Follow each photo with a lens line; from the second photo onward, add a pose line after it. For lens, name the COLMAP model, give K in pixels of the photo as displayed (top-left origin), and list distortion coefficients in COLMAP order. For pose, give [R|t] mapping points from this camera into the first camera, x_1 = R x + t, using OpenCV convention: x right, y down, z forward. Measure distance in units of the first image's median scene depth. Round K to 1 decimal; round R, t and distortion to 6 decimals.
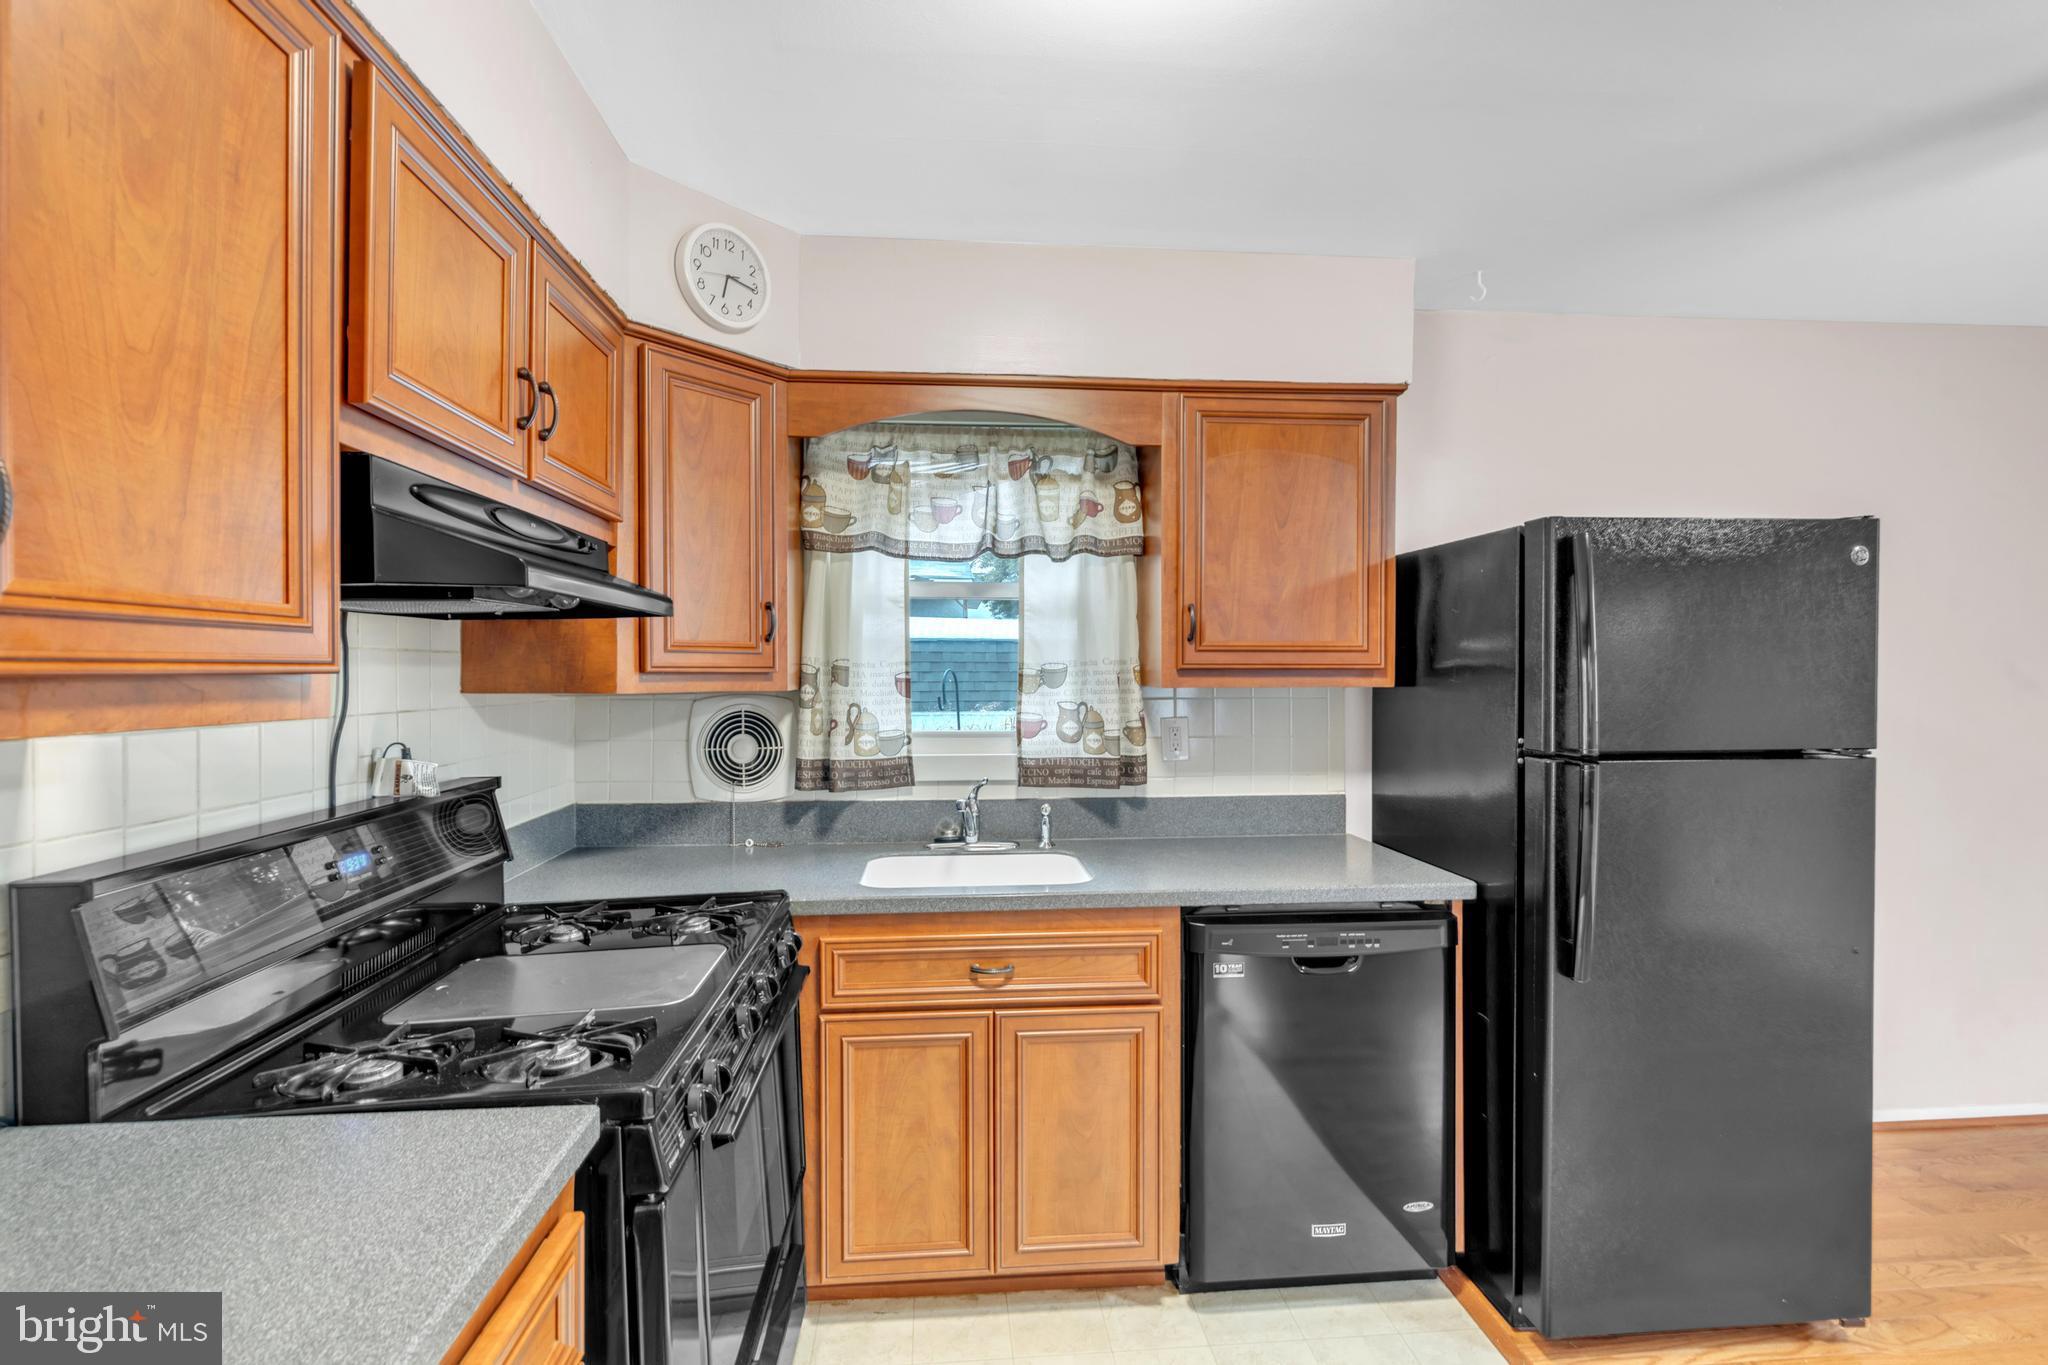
lens RADIAL K [[944.0, 0, 1003.3], [0, 944.0, 669.7], [0, 0, 1]] dist [-0.000635, -0.000908]
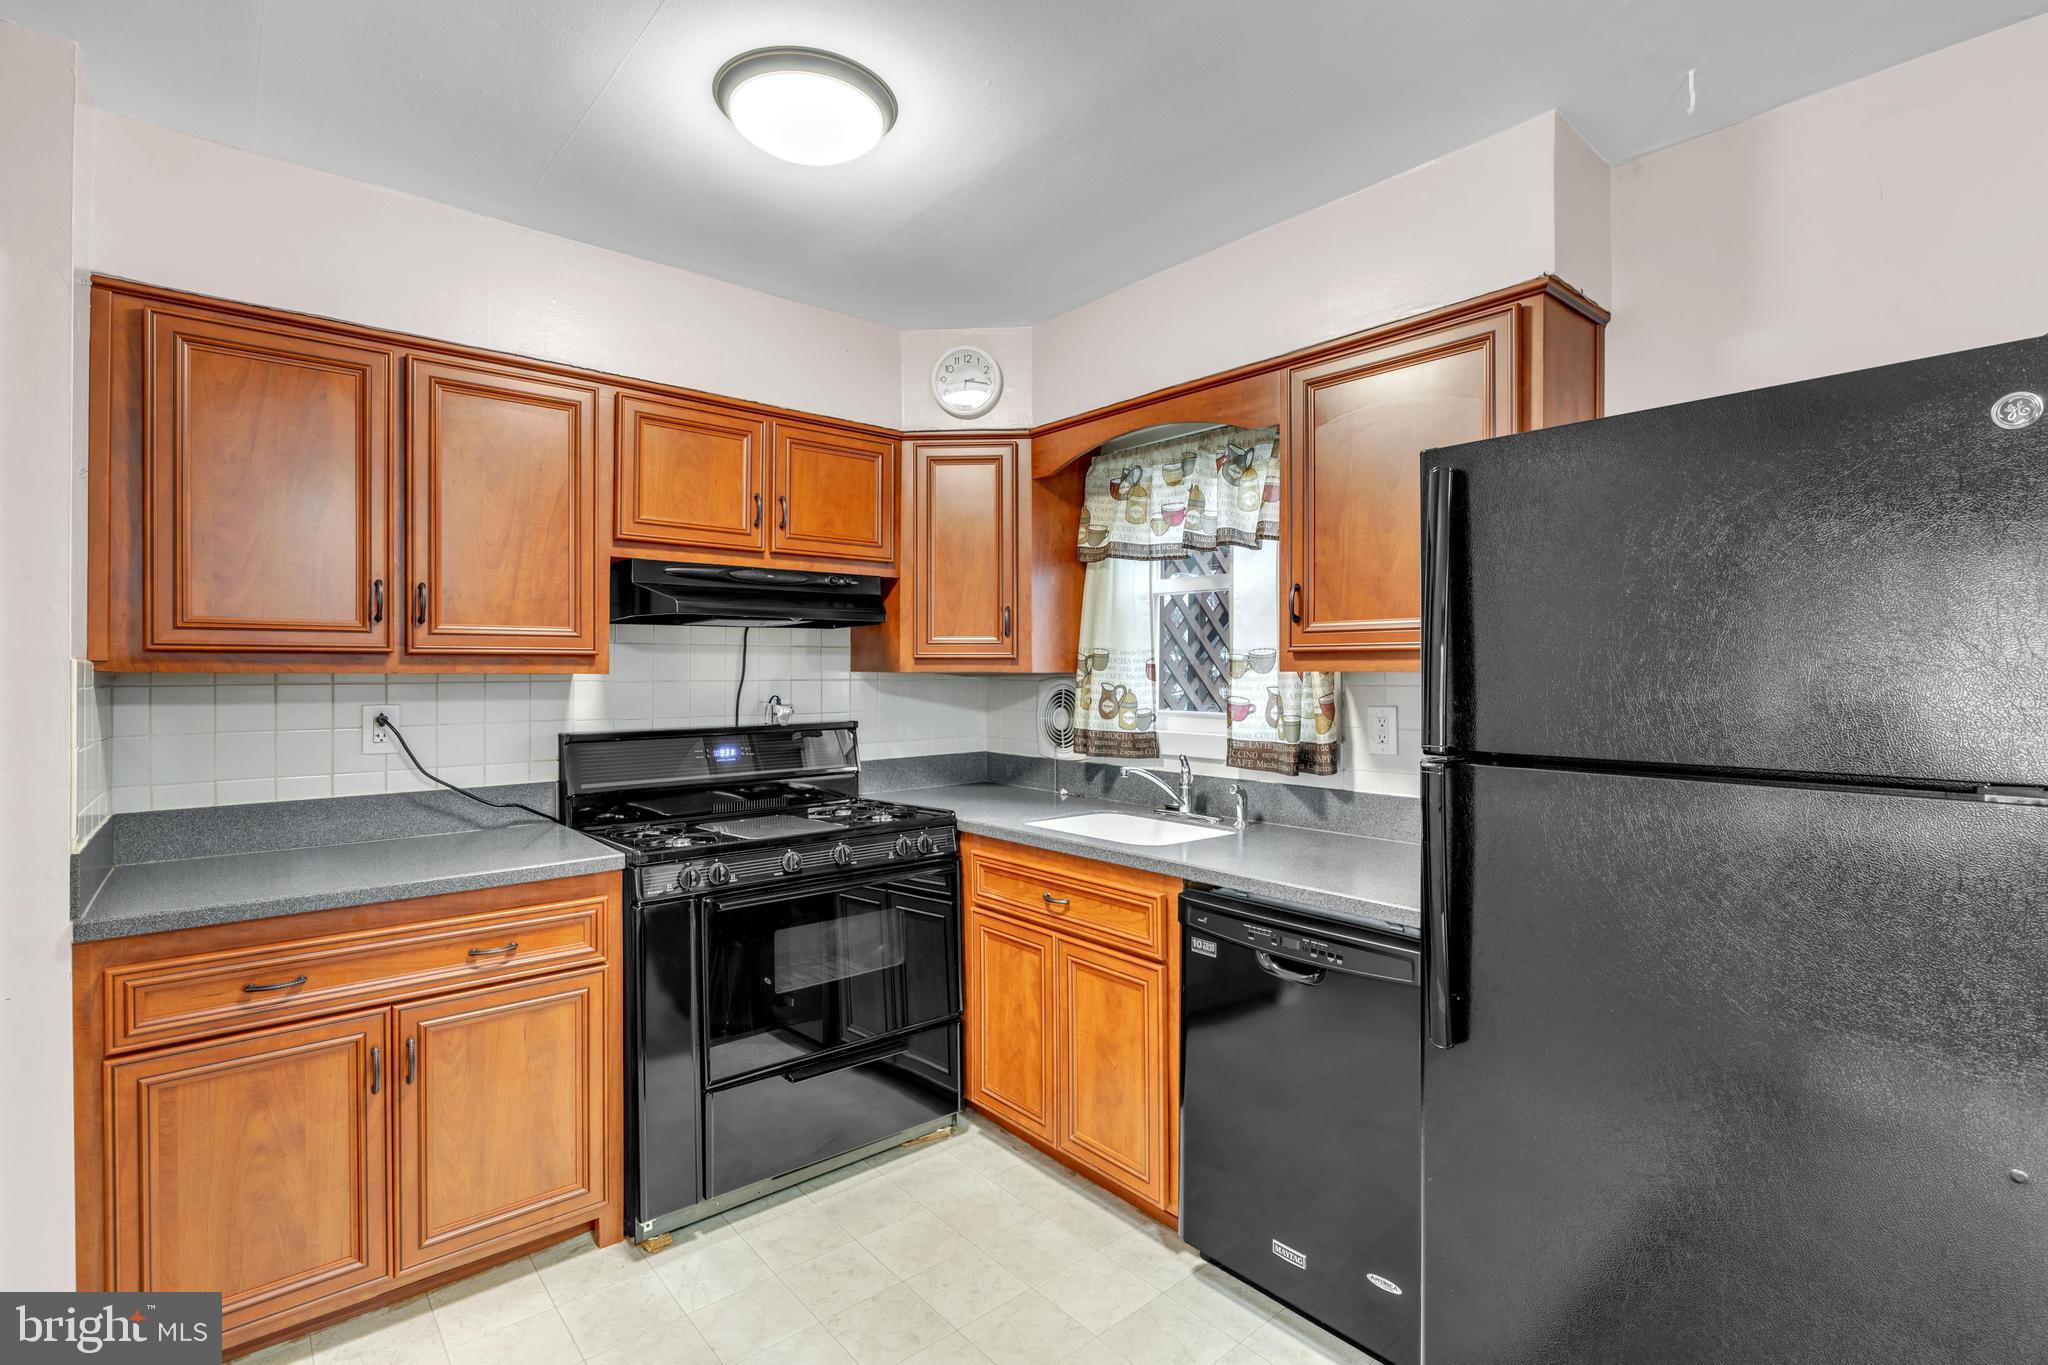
lens RADIAL K [[944.0, 0, 1003.3], [0, 944.0, 669.7], [0, 0, 1]] dist [-0.000635, -0.000908]
pose [[0.571529, 0.000494, -0.820582, 0.751526], [-0.000581, 1.000000, 0.000197, 0.016285], [0.820582, 0.000364, 0.571529, 0.194211]]
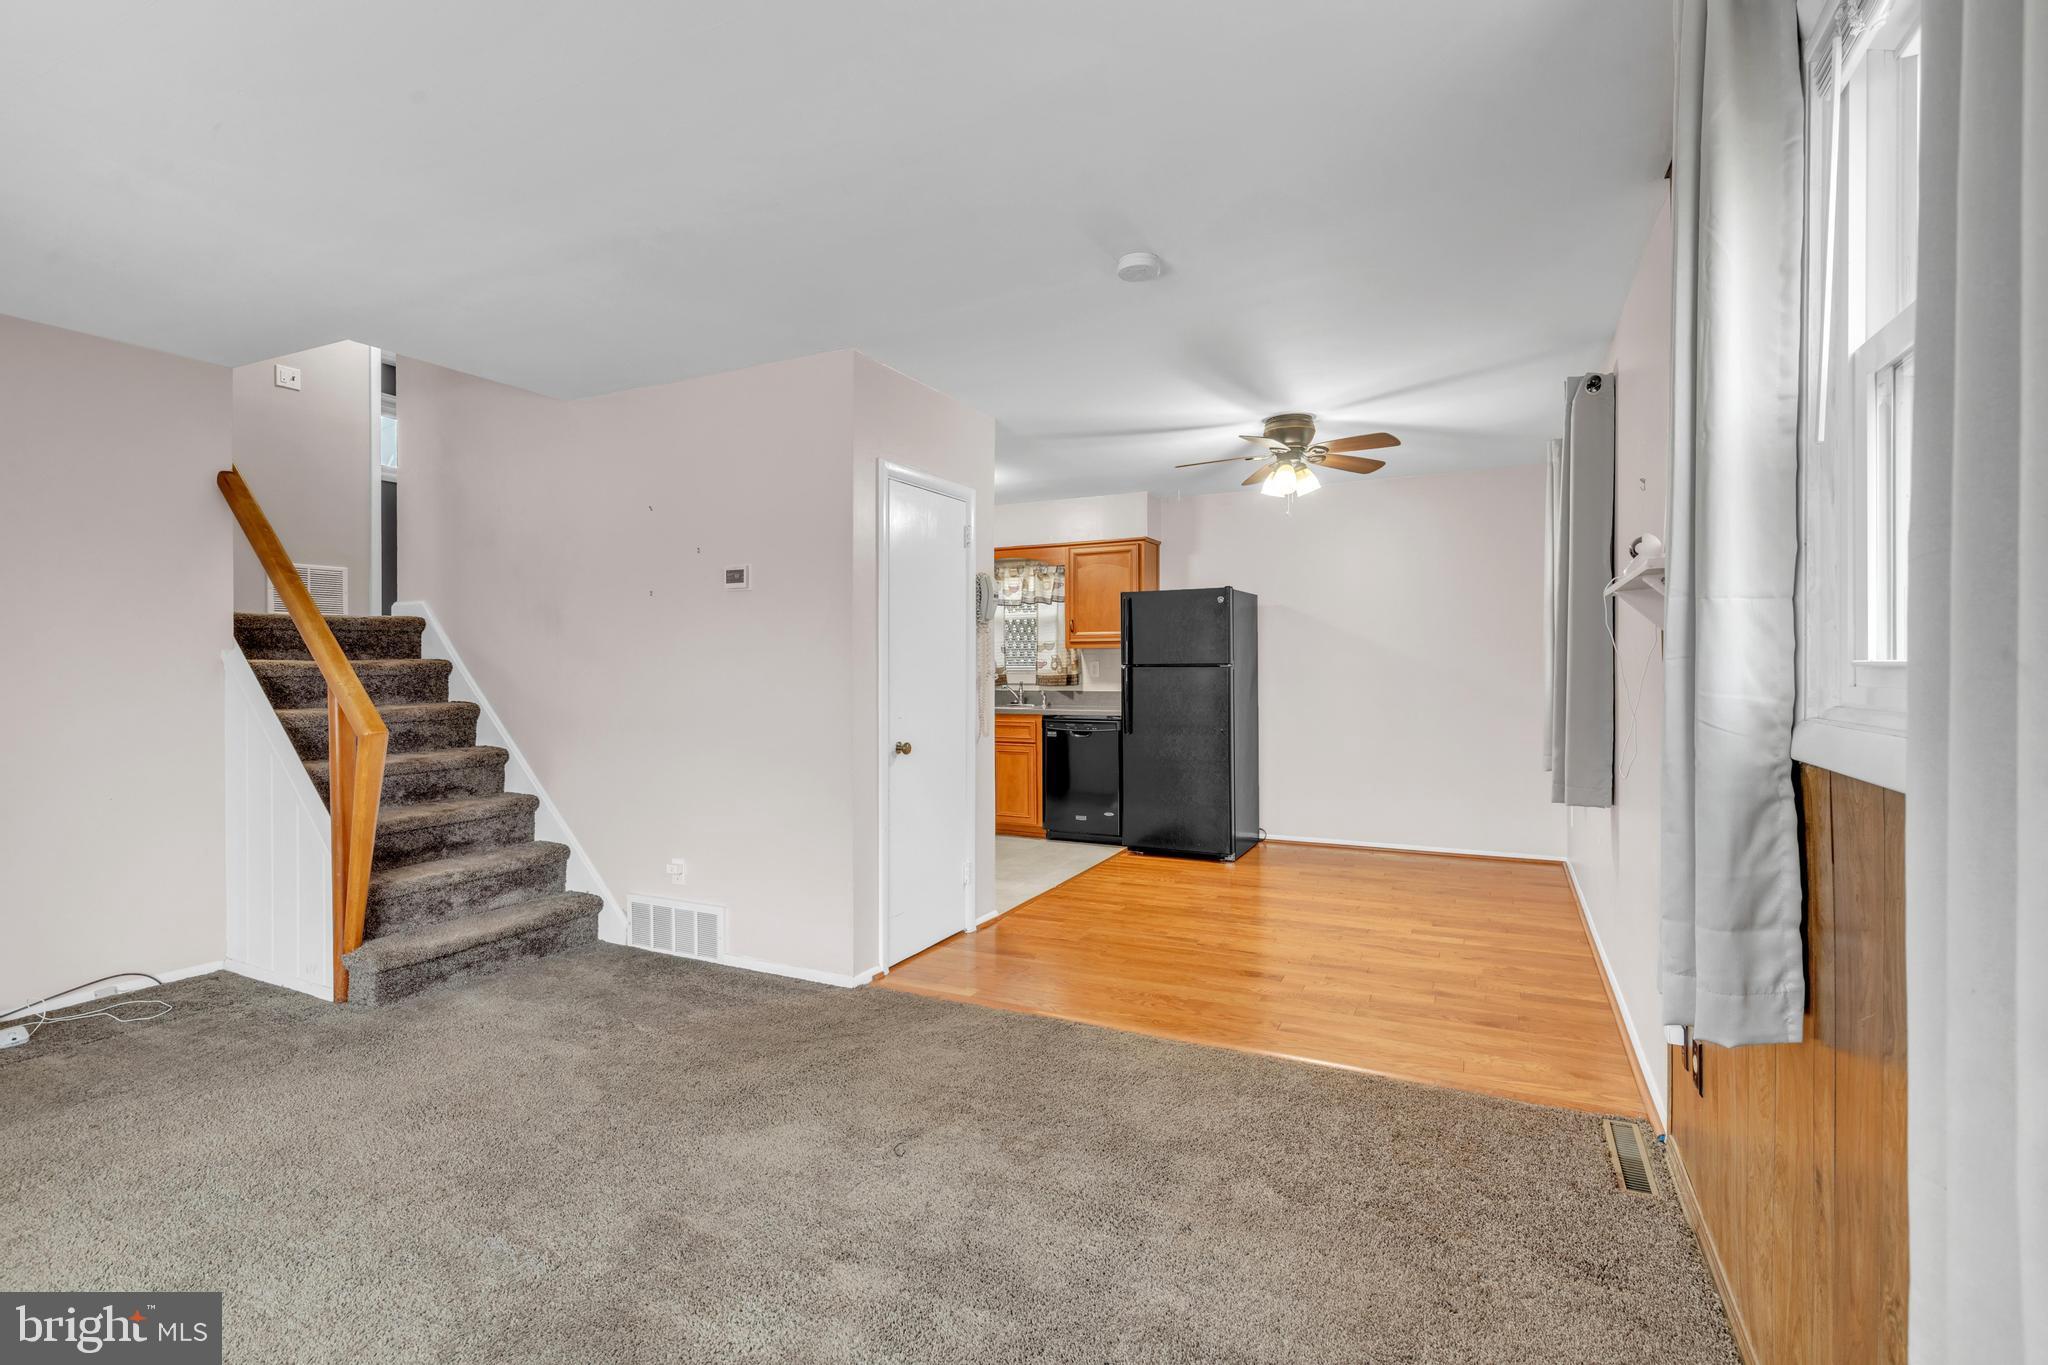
lens RADIAL K [[944.0, 0, 1003.3], [0, 944.0, 669.7], [0, 0, 1]] dist [-0.000635, -0.000908]
pose [[0.846770, 0.001444, -0.531956, 1.447170], [0.000536, 0.999993, 0.003569, 0.069085], [0.531958, -0.003308, 0.846764, -1.457948]]
